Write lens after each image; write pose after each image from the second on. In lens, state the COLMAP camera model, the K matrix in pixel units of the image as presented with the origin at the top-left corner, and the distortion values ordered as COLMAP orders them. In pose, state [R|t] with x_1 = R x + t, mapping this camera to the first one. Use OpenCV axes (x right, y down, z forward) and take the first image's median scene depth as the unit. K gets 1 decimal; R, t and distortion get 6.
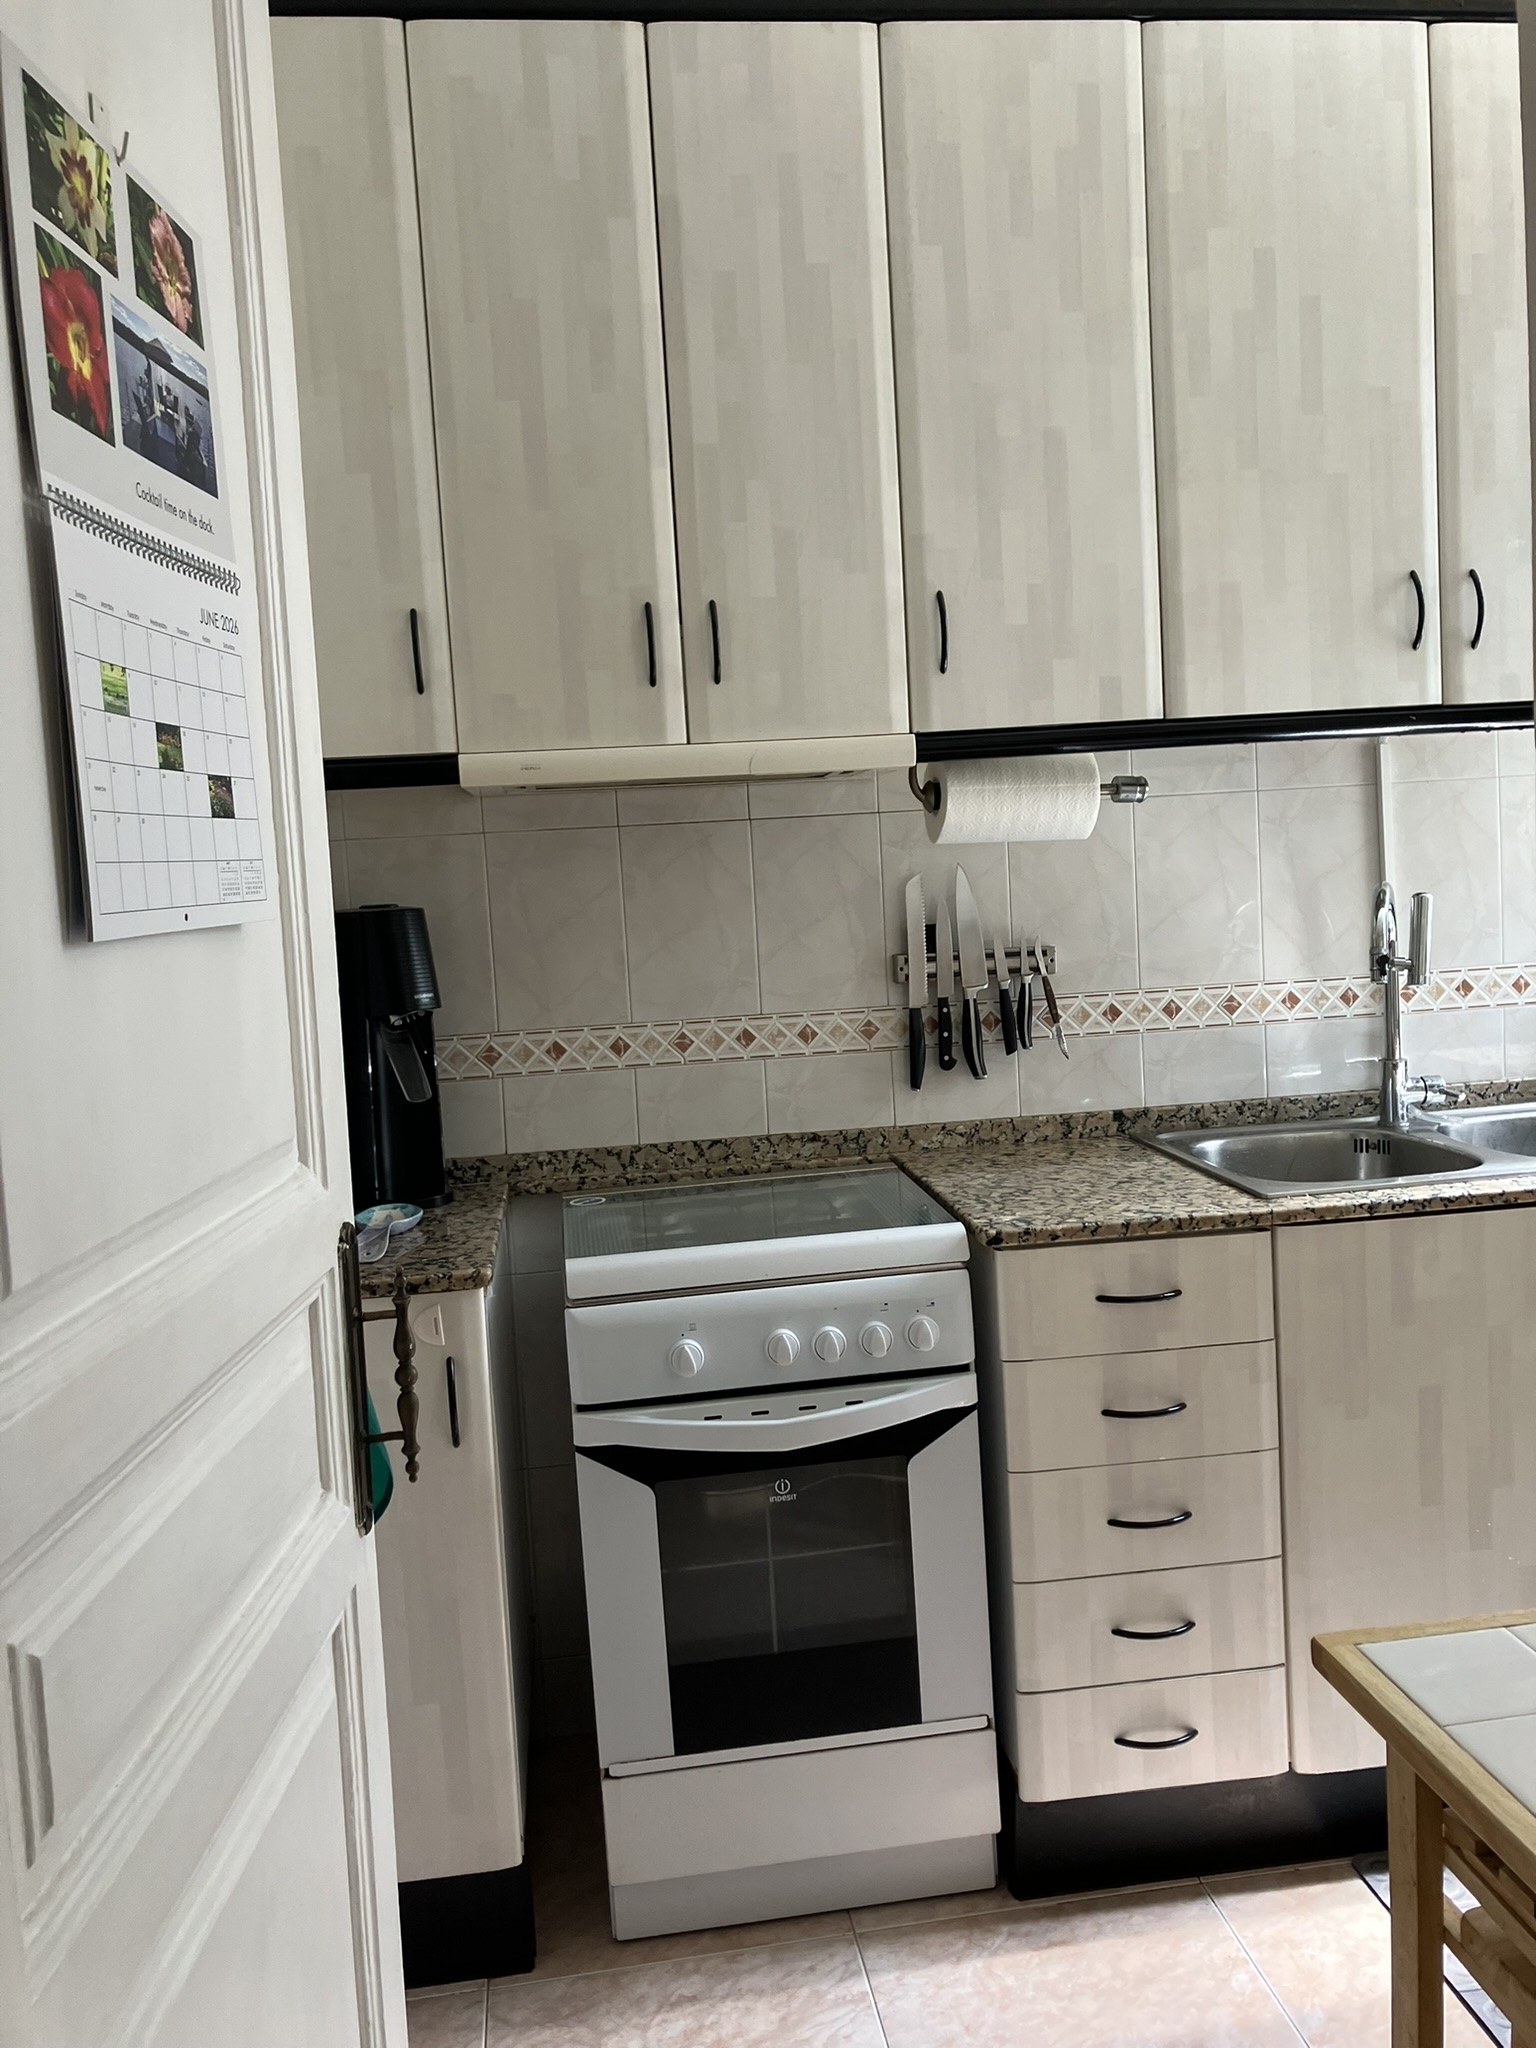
lens RADIAL K [[1685.4, 0, 763.4], [0, 1685.4, 1031.6], [0, 0, 1]] dist [0.041202, -0.047008]
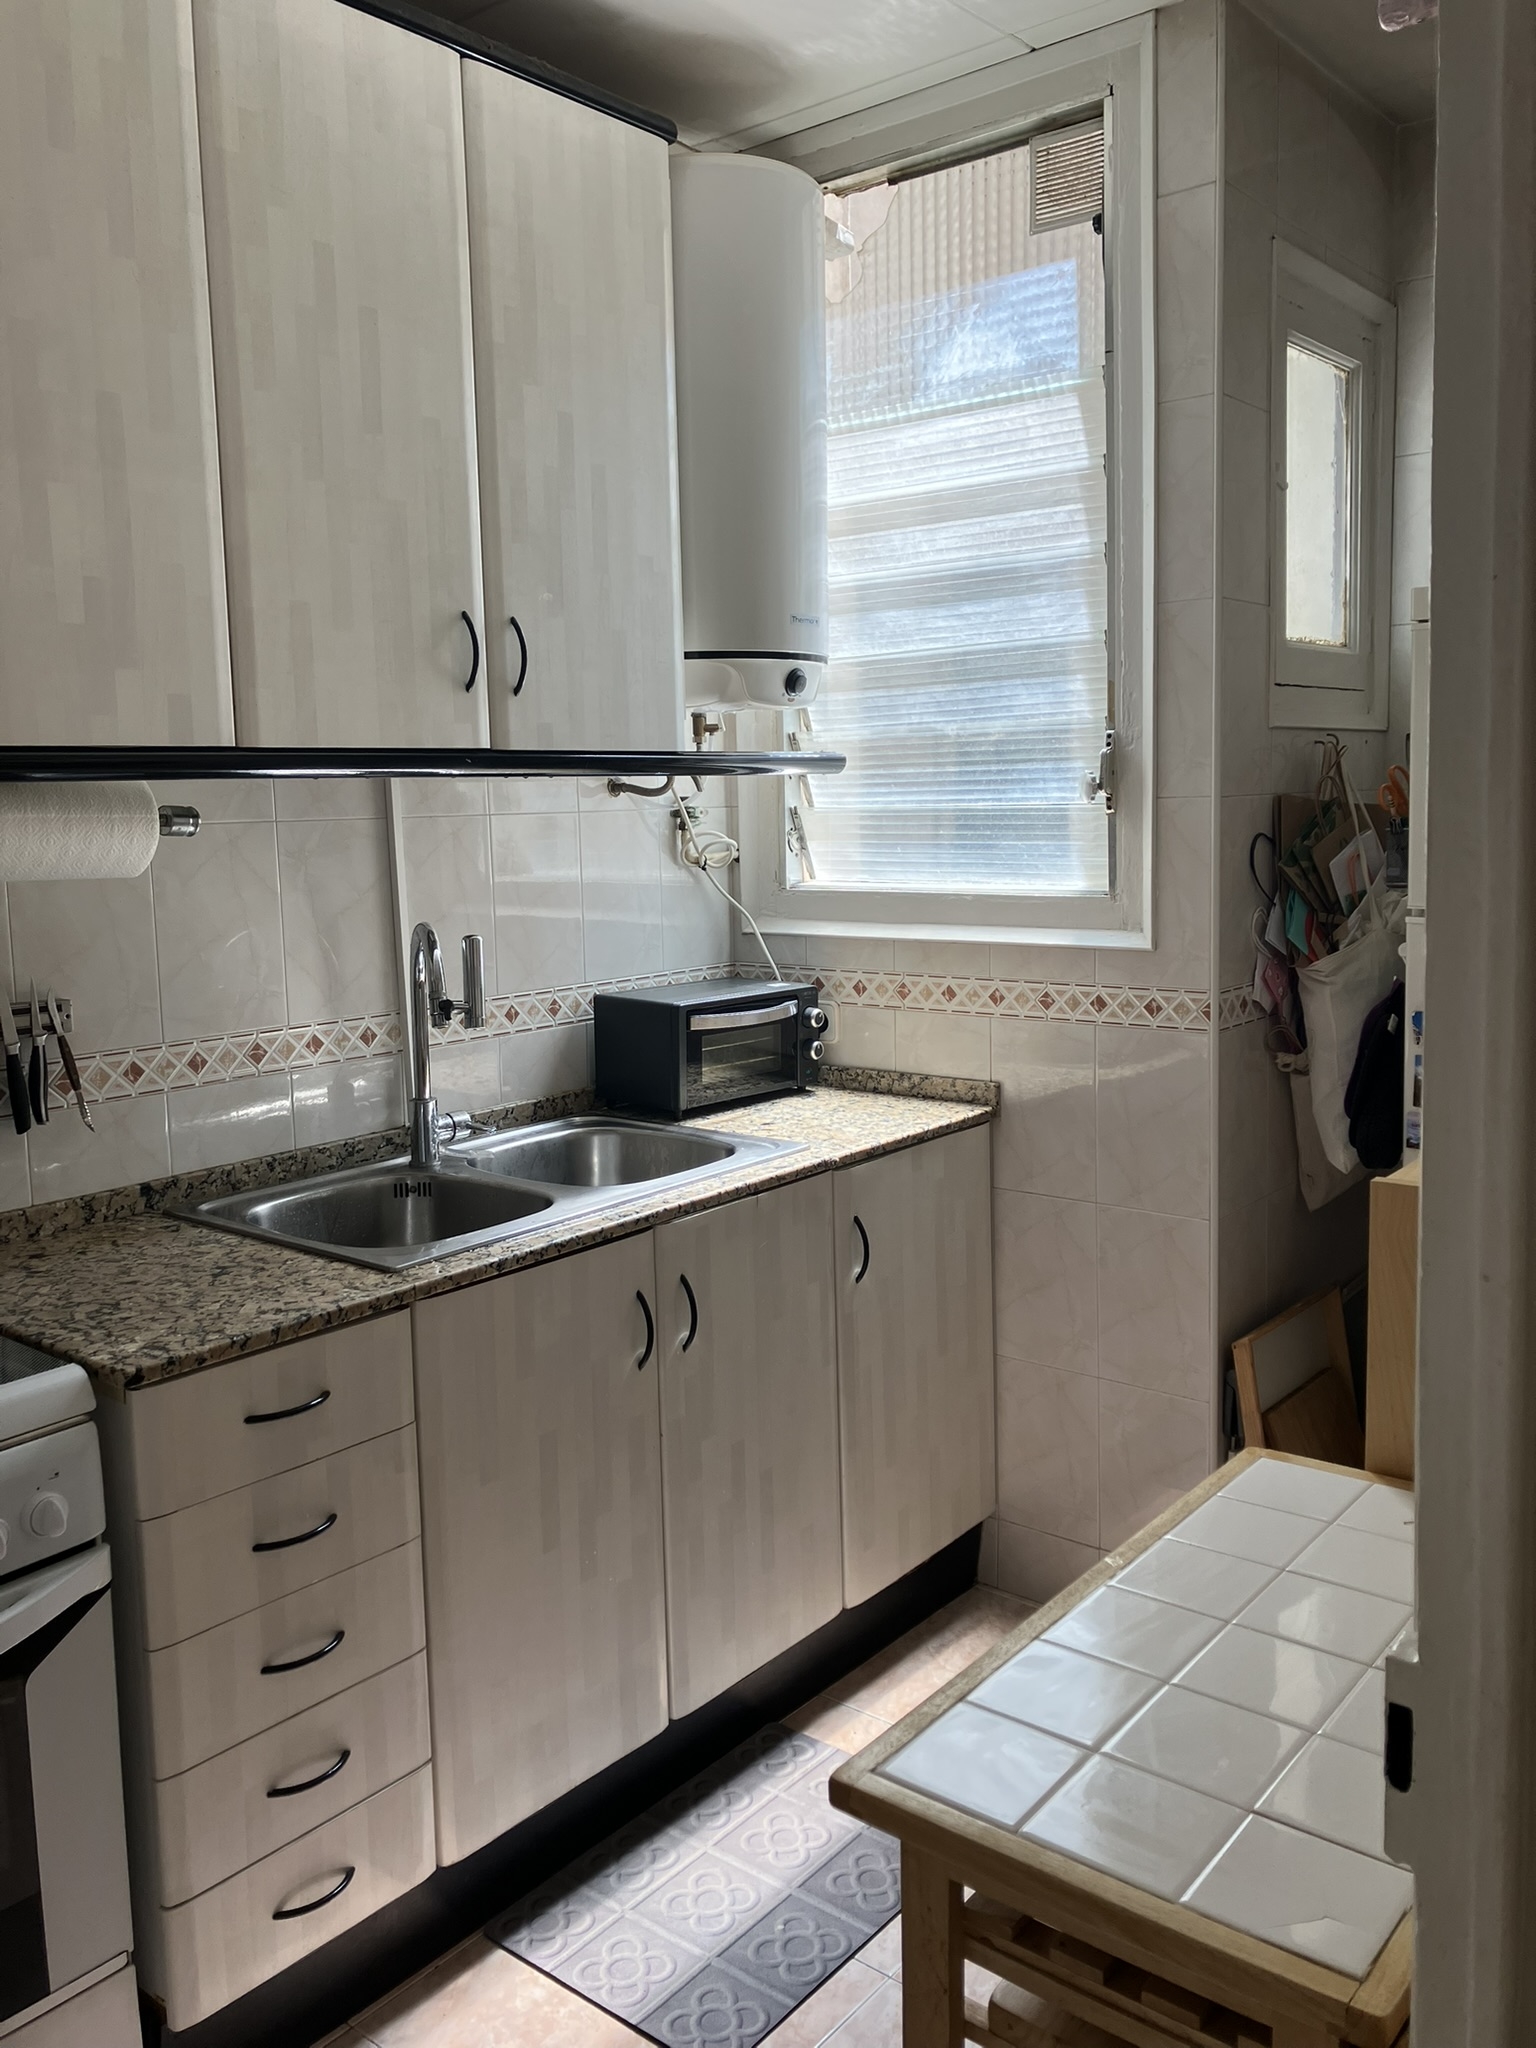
lens RADIAL K [[1685.4, 0, 767.0], [0, 1685.4, 1012.5], [0, 0, 1]] dist [0.041202, -0.047008]
pose [[0.724701, -0.049890, 0.687255, -0.179338], [0.048979, 0.998582, 0.020843, -0.051228], [-0.687321, 0.018556, 0.726117, 0.170980]]
